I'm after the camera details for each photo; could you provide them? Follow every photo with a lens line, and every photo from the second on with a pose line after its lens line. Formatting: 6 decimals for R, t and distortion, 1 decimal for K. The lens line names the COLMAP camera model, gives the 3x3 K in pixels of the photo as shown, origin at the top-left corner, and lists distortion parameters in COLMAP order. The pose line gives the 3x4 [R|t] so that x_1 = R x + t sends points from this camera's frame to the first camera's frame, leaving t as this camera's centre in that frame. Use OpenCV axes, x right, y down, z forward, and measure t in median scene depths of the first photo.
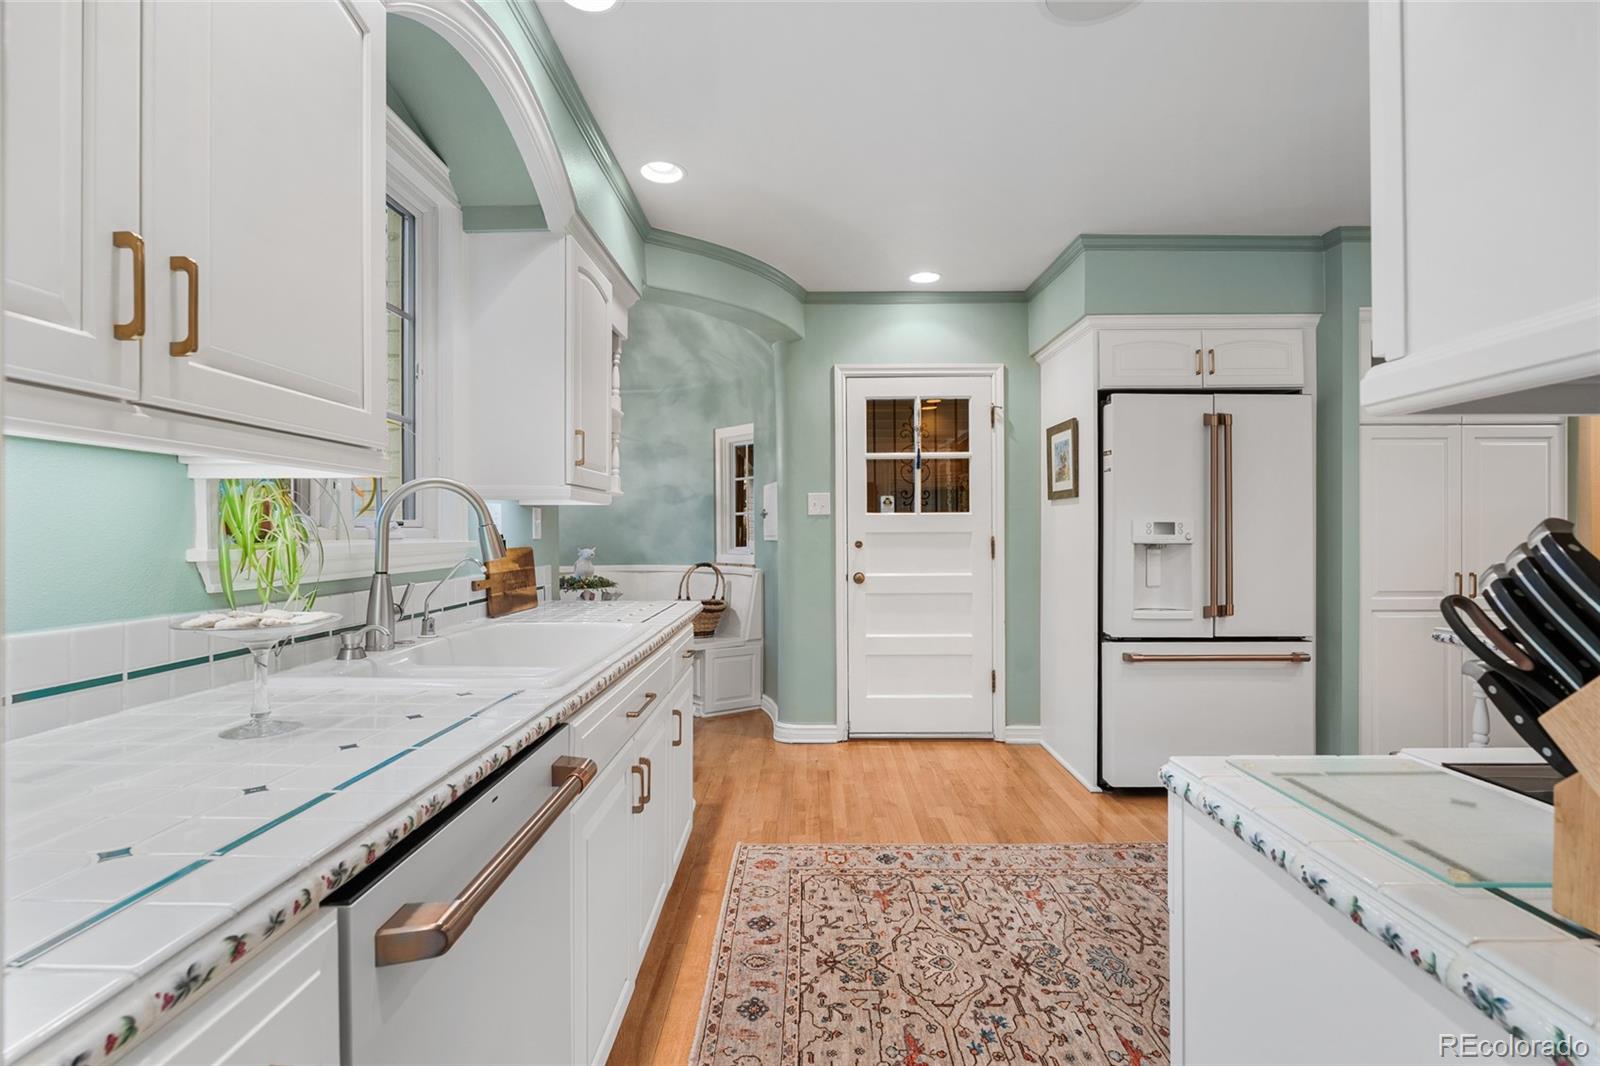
lens RADIAL K [[707.8, 0, 801.0], [0, 707.8, 530.7], [0, 0, 1]] dist [-0.011439, 0.000125]
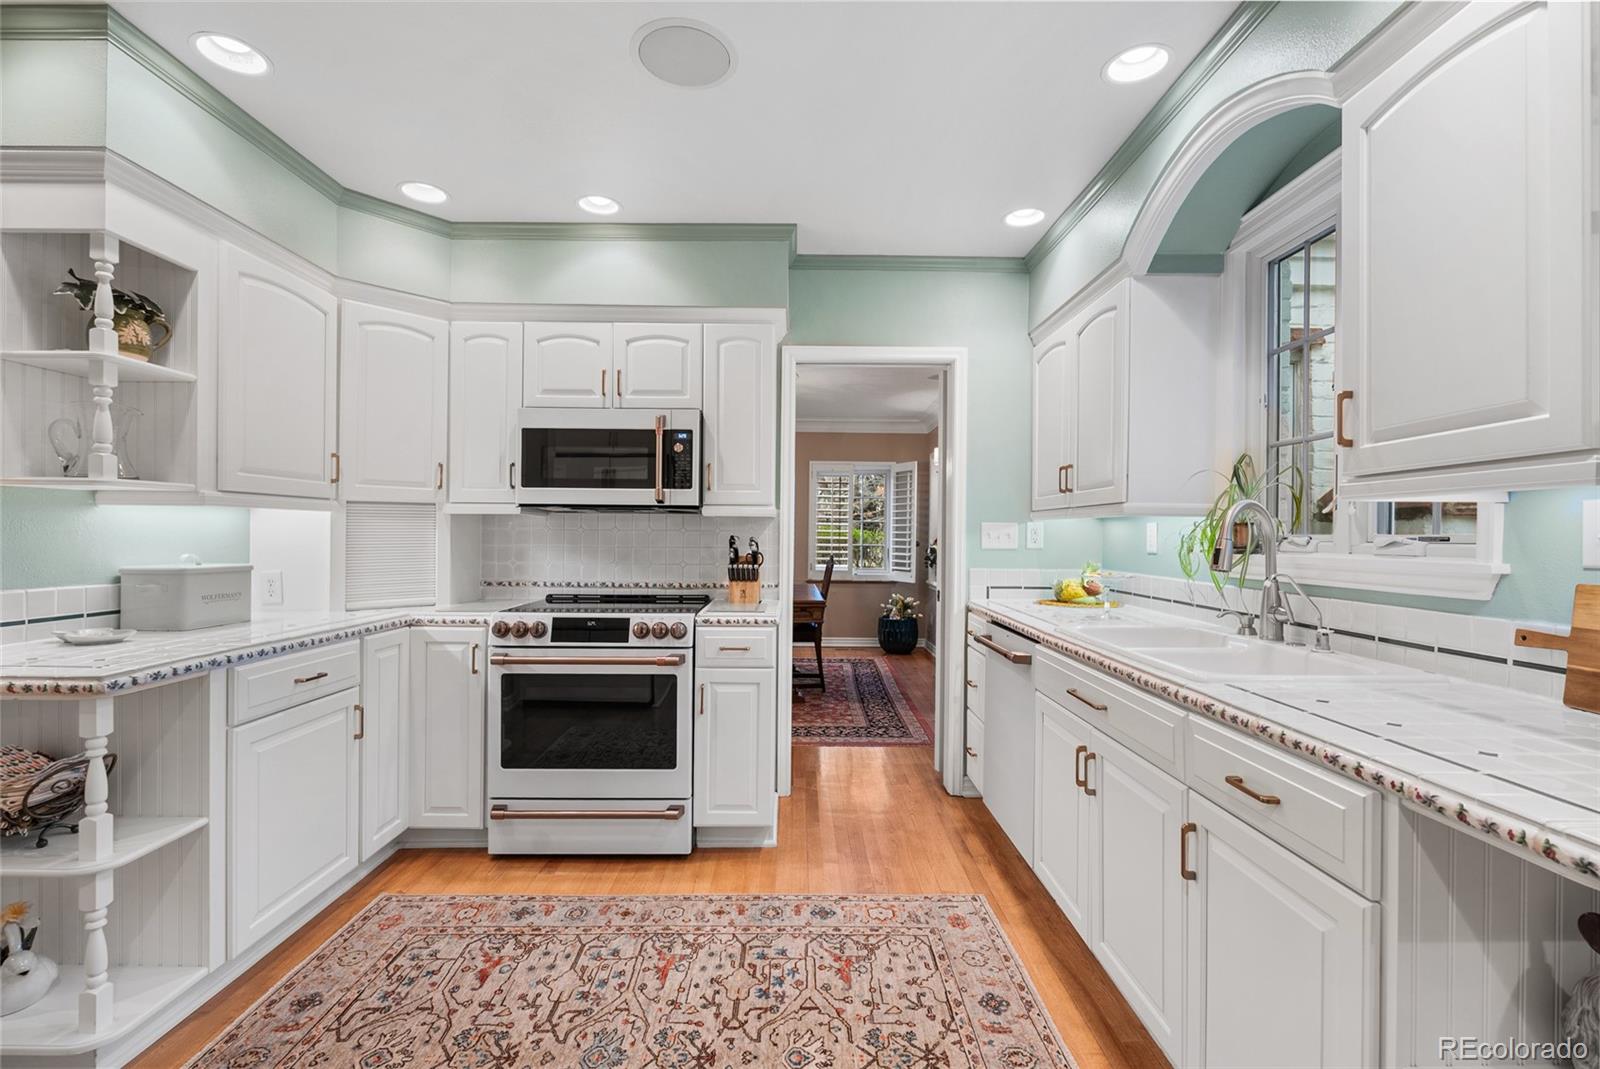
lens RADIAL K [[707.8, 0, 798.6], [0, 707.8, 533.5], [0, 0, 1]] dist [-0.011439, 0.000125]
pose [[-0.999902, -0.005124, -0.013020, 0.235441], [-0.005136, 0.999986, 0.000851, -0.014456], [0.013016, 0.000917, -0.999915, 2.013071]]
